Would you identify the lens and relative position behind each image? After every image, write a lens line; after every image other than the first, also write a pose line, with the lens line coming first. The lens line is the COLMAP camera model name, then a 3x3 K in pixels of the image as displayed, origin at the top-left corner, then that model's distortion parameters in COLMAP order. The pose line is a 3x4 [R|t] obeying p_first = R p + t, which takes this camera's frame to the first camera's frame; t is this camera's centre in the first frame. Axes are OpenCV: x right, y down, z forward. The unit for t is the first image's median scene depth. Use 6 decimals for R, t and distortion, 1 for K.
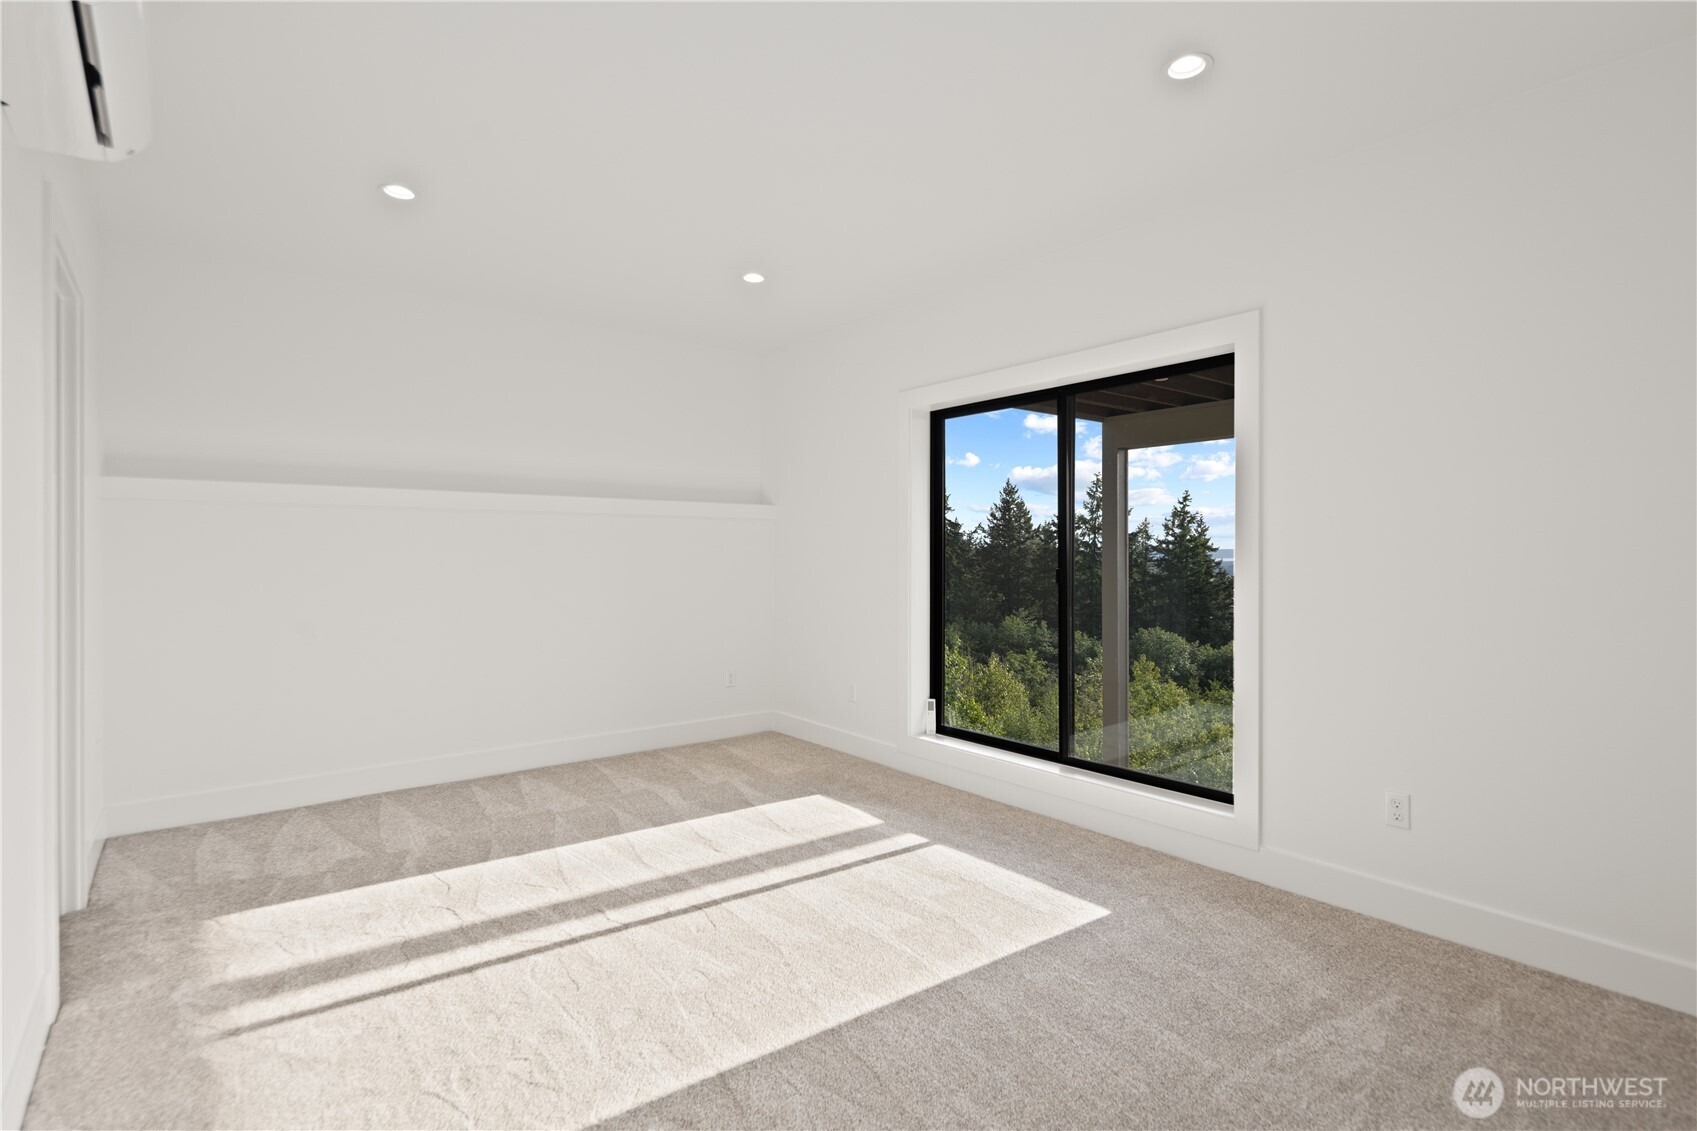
lens RADIAL K [[863.0, 0, 848.5], [0, 863.0, 565.5], [0, 0, 1]] dist [-0.001860, -0.000696]
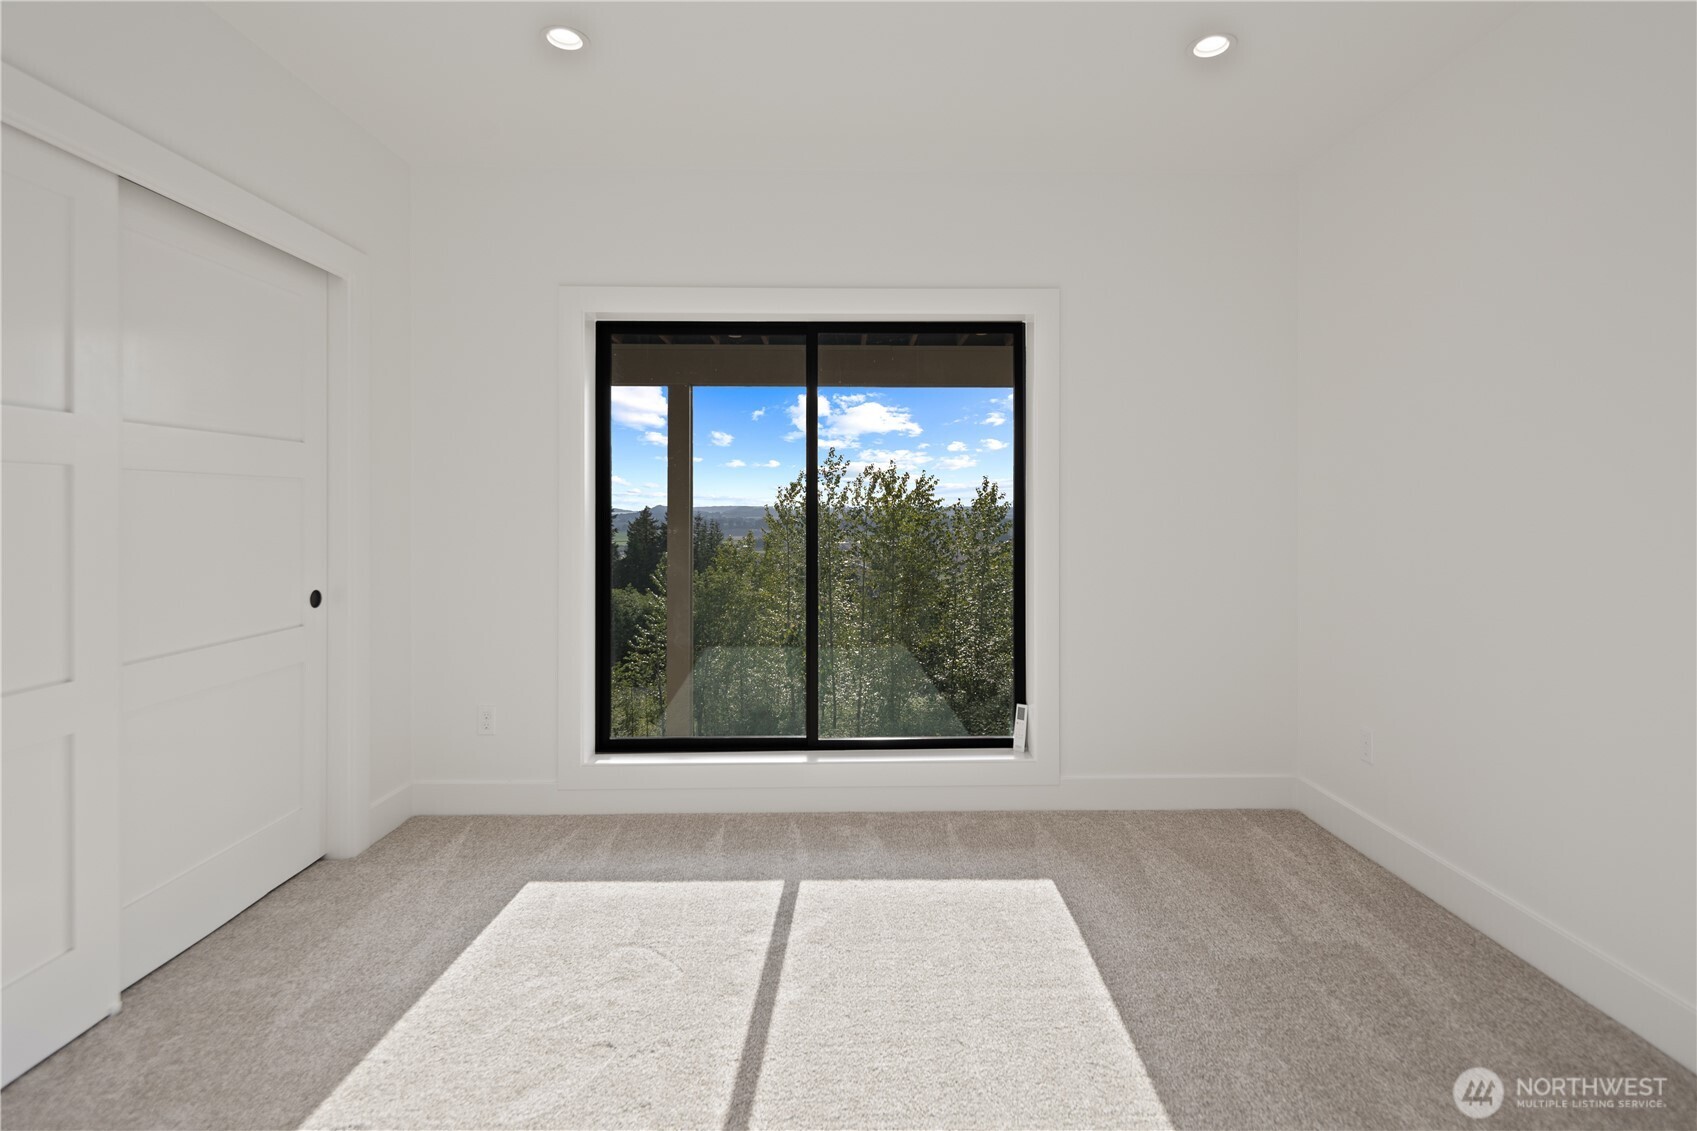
lens RADIAL K [[863.0, 0, 848.5], [0, 863.0, 565.5], [0, 0, 1]] dist [-0.001860, -0.000696]
pose [[0.592151, -0.043258, 0.804665, -0.514520], [0.009830, 0.998872, 0.046464, -0.002278], [-0.805767, -0.019604, 0.591908, 0.513831]]
